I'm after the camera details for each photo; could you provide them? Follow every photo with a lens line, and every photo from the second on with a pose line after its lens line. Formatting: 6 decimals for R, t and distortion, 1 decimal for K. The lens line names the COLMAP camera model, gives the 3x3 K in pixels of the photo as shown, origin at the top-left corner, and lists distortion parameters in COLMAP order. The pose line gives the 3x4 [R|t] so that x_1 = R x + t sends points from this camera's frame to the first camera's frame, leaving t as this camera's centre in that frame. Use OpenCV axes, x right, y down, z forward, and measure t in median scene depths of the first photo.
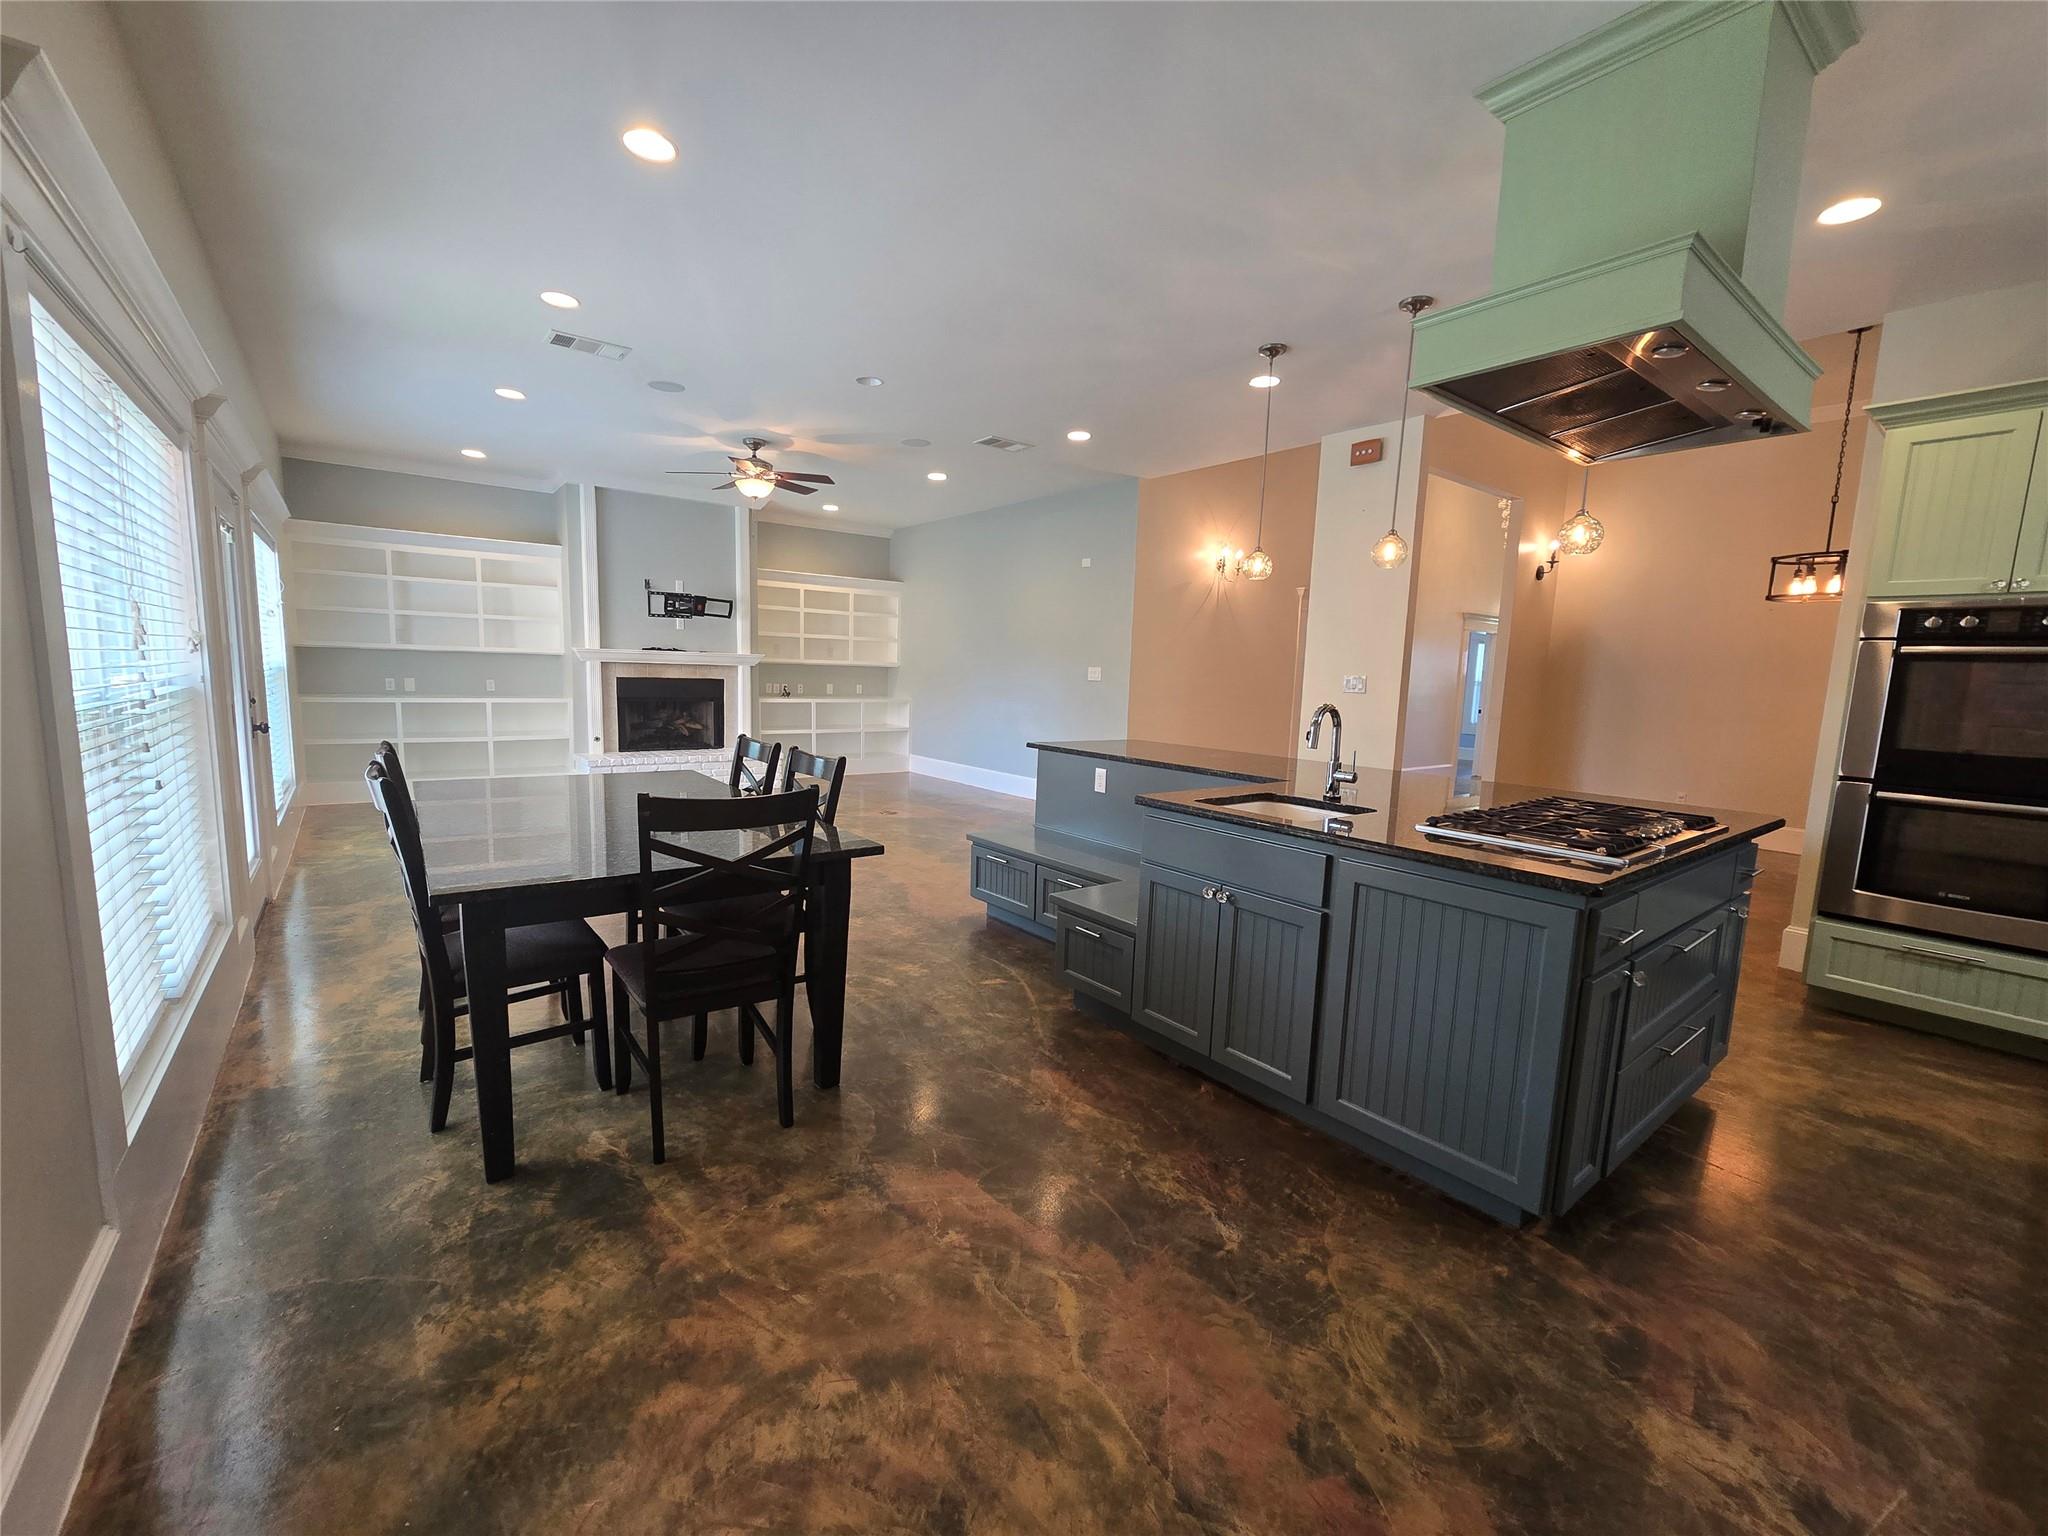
lens RADIAL K [[840.4, 0, 1022.2], [0, 840.4, 769.2], [0, 0, 1]] dist [-0.006691, 0.001691]
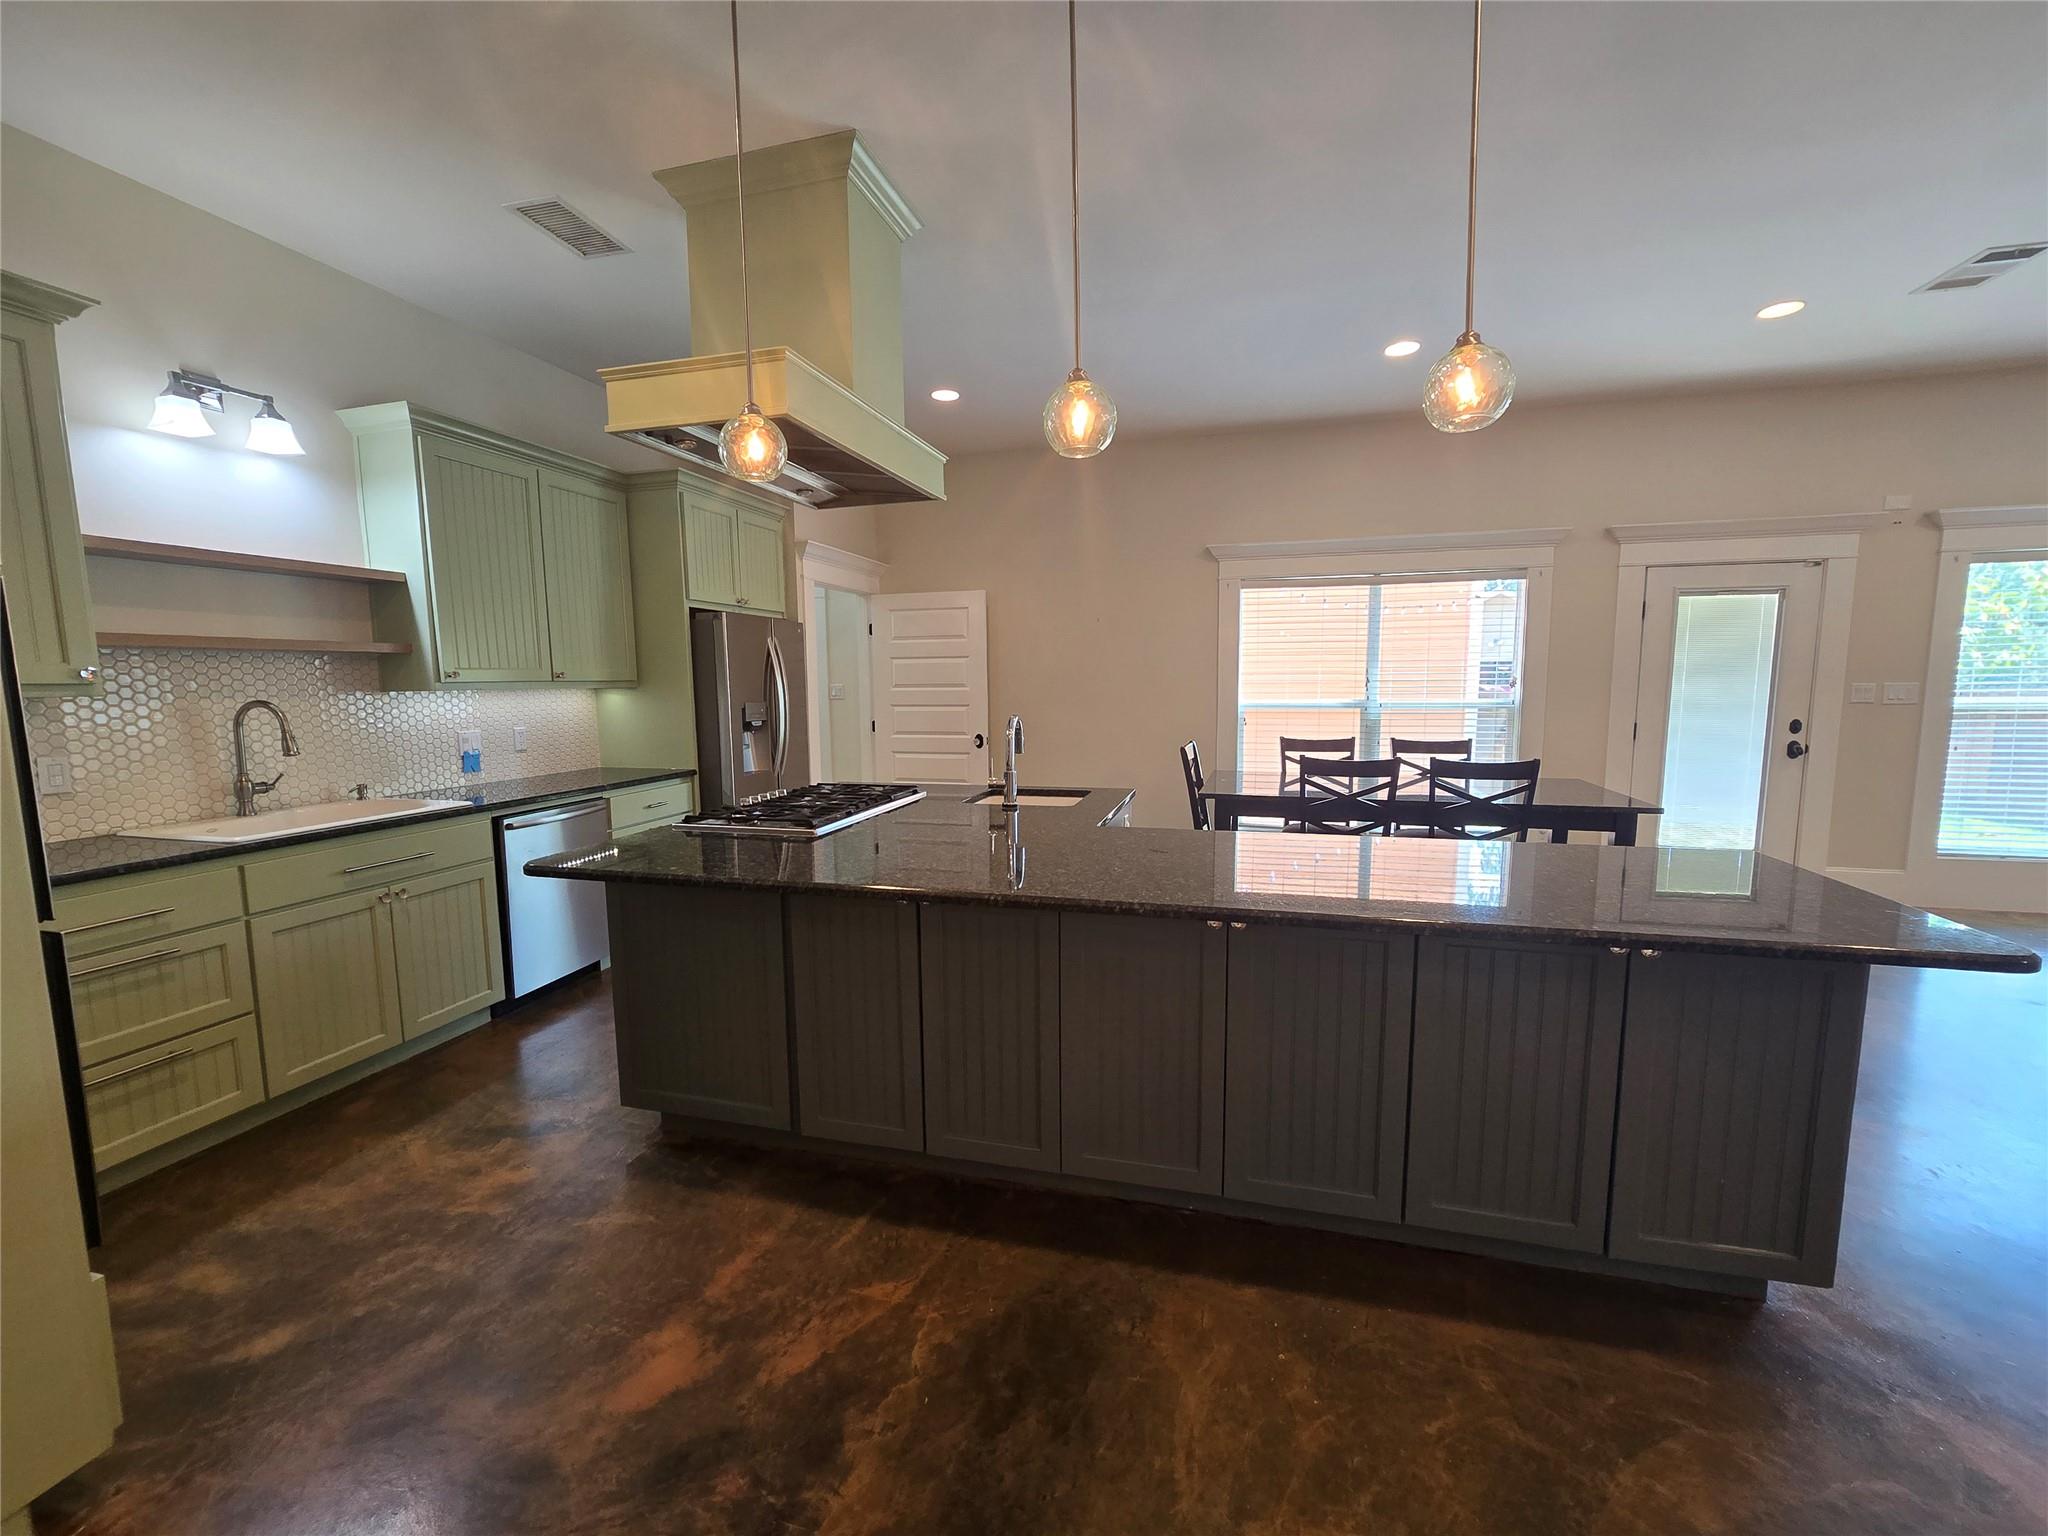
lens RADIAL K [[840.4, 0, 1017.3], [0, 840.4, 774.1], [0, 0, 1]] dist [-0.006691, 0.001691]
pose [[-0.804761, 0.042115, -0.592103, 0.723486], [-0.086963, 0.978353, 0.187784, -0.149603], [0.587194, 0.202612, -0.783678, 1.340015]]
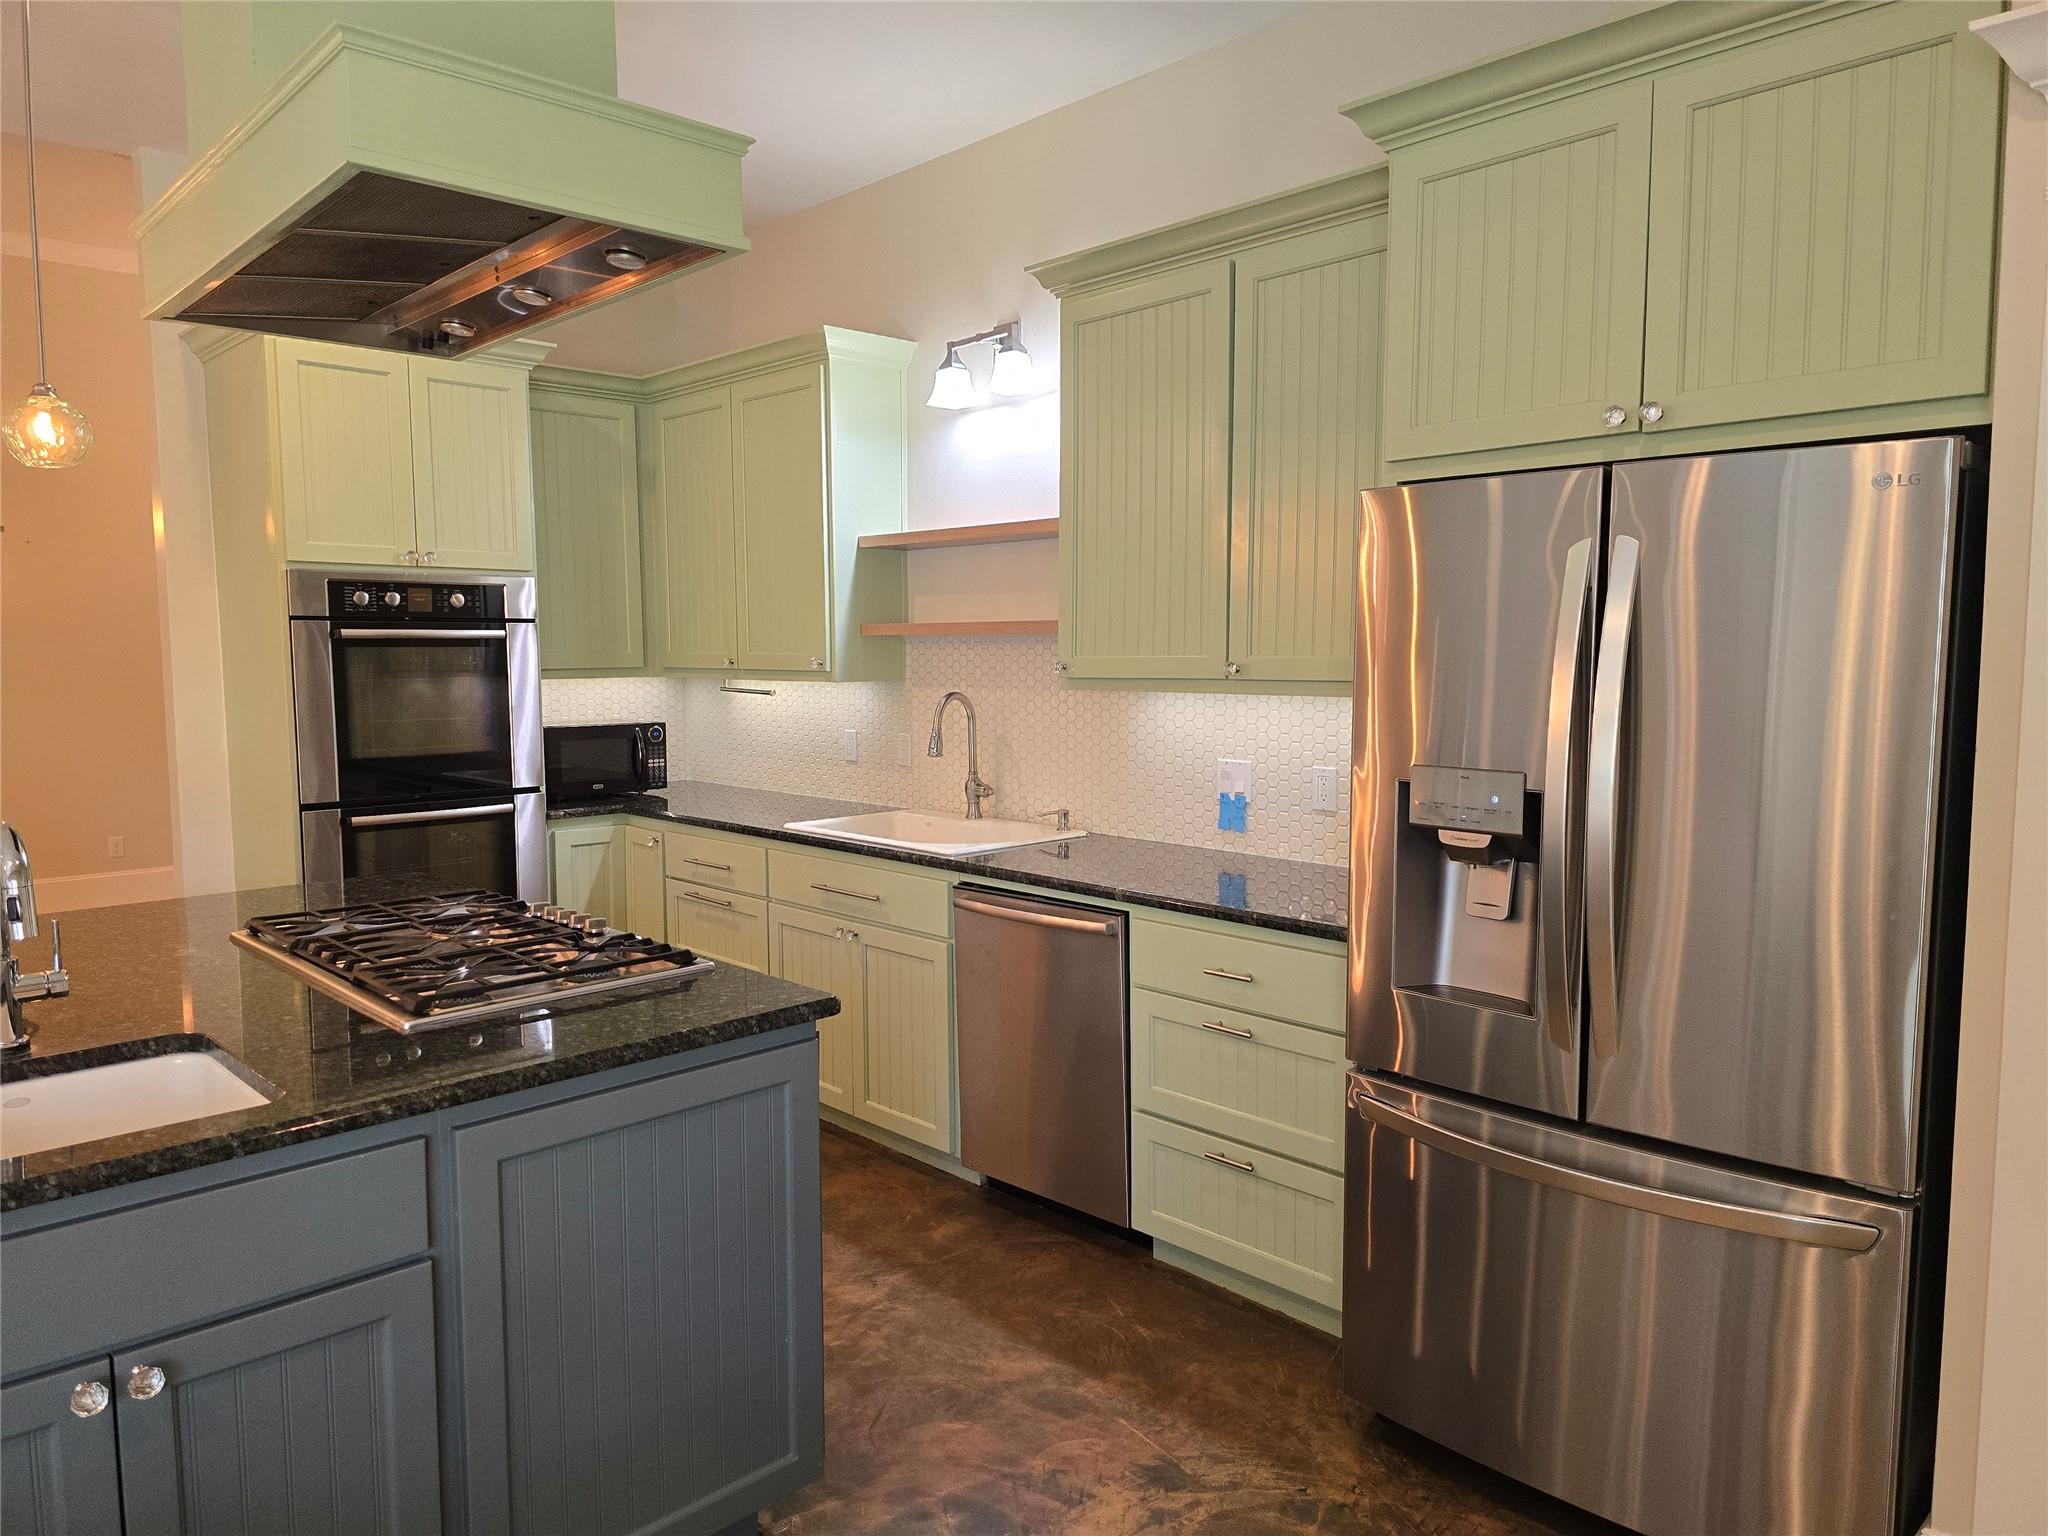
lens RADIAL K [[1367.8, 0, 1031.9], [0, 1367.8, 753.0], [0, 0, 1]] dist [0.071280, -0.061834]
pose [[-0.100555, -0.112038, 0.988603, -0.238807], [0.119446, 0.985093, 0.123790, -0.094524], [-0.987735, 0.130532, -0.085674, 0.404068]]
